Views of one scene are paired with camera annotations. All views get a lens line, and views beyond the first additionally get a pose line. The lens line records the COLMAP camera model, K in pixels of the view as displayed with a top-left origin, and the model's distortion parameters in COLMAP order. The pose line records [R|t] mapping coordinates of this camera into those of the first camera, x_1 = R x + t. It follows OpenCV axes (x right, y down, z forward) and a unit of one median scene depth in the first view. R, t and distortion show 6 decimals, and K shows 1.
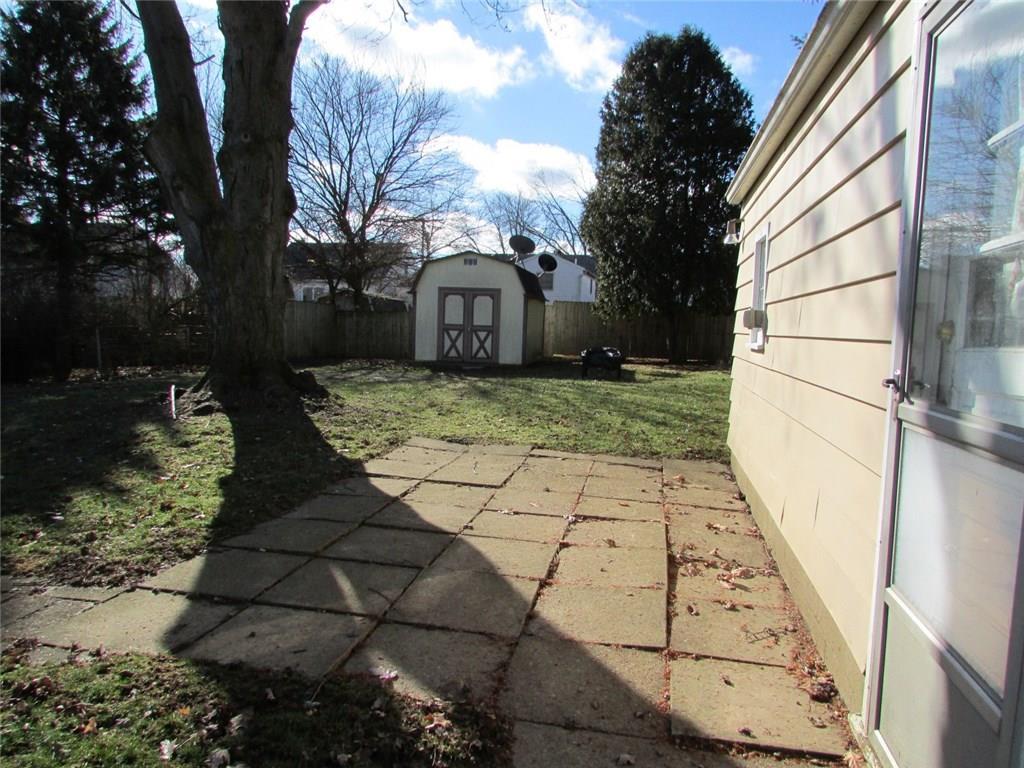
lens RADIAL K [[735.1, 0, 512.0], [0, 735.1, 384.0], [0, 0, 1]] dist [-0.024155, 0.005685]
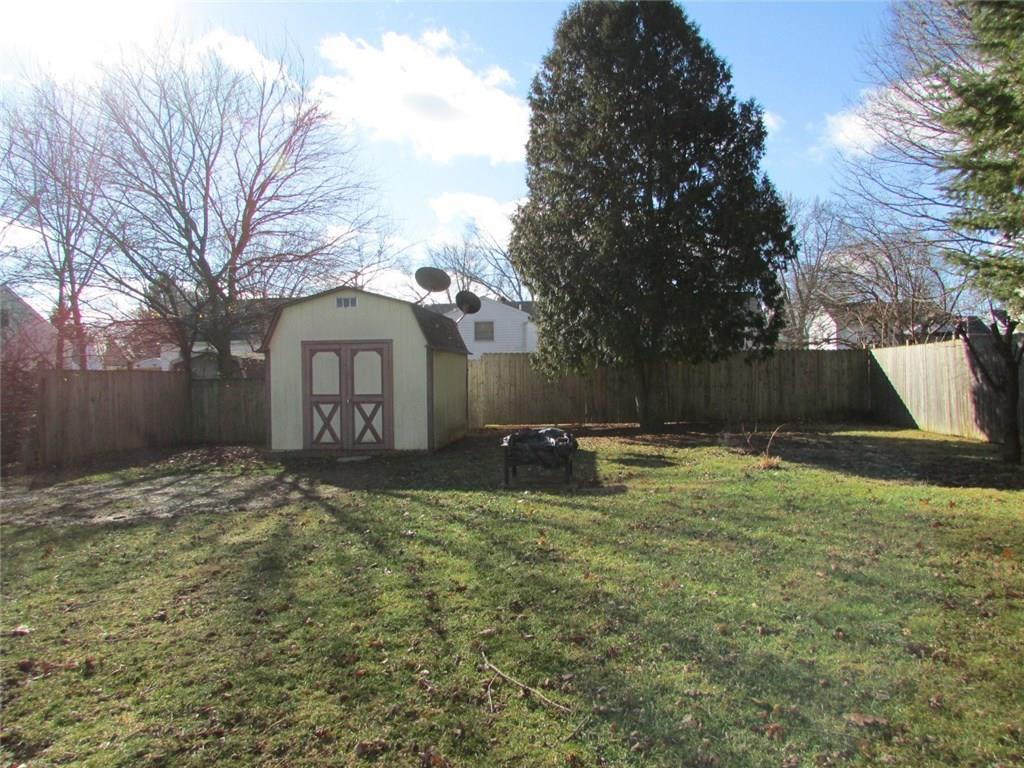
lens RADIAL K [[735.1, 0, 512.0], [0, 735.1, 384.0], [0, 0, 1]] dist [-0.024155, 0.005685]
pose [[0.997247, -0.047801, 0.056685, 0.053955], [0.051761, 0.996163, -0.070566, -0.034395], [-0.053094, 0.073306, 0.995895, 0.315899]]
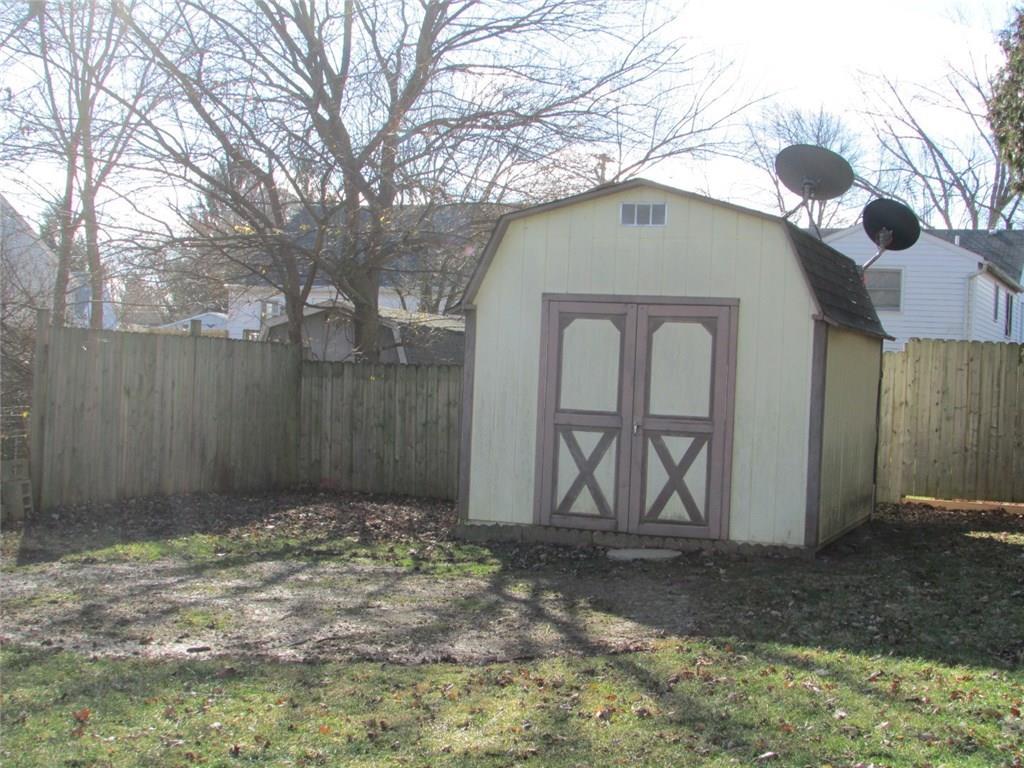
lens RADIAL K [[1512.1, 0, 512.0], [0, 1512.1, 384.0], [0, 0, 1]] dist [-0.106971, 0.062701]
pose [[0.981343, 0.011490, -0.191924, 0.012892], [-0.026979, 0.996566, -0.078284, -0.041132], [0.190365, 0.082001, 0.978283, 0.358980]]
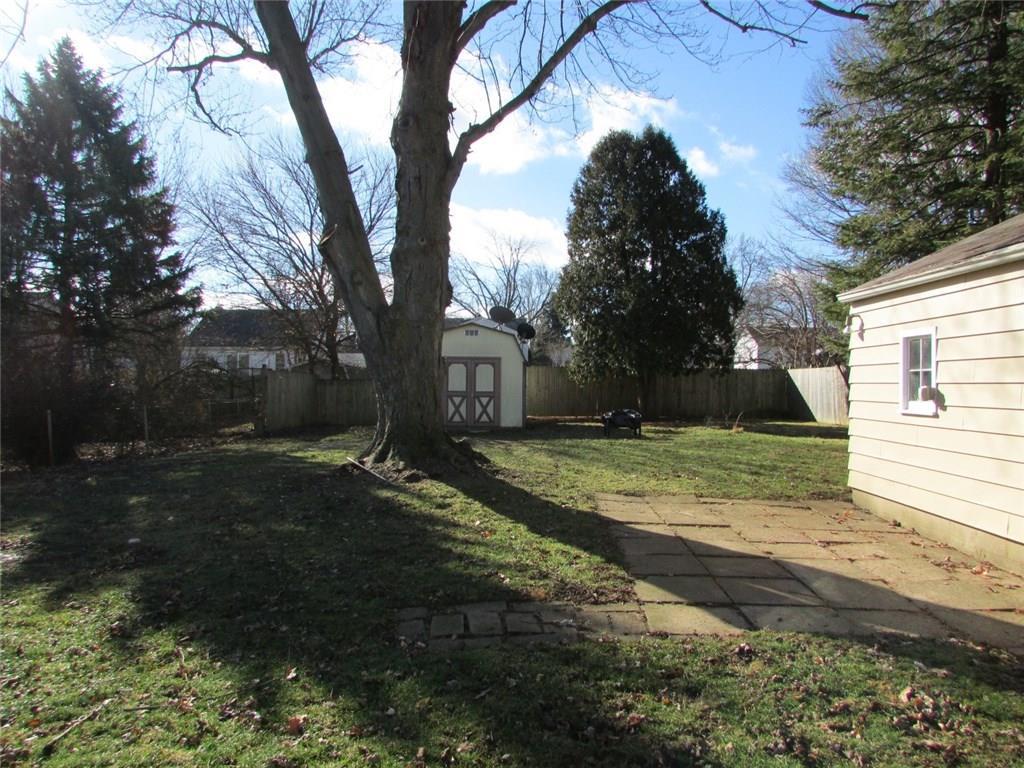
lens RADIAL K [[735.1, 0, 512.0], [0, 735.1, 384.0], [0, 0, 1]] dist [-0.024155, 0.005685]
pose [[0.987224, -0.023434, 0.157604, -0.168194], [0.035960, 0.996375, -0.077101, -0.006307], [-0.155226, 0.081784, 0.984488, -0.064168]]
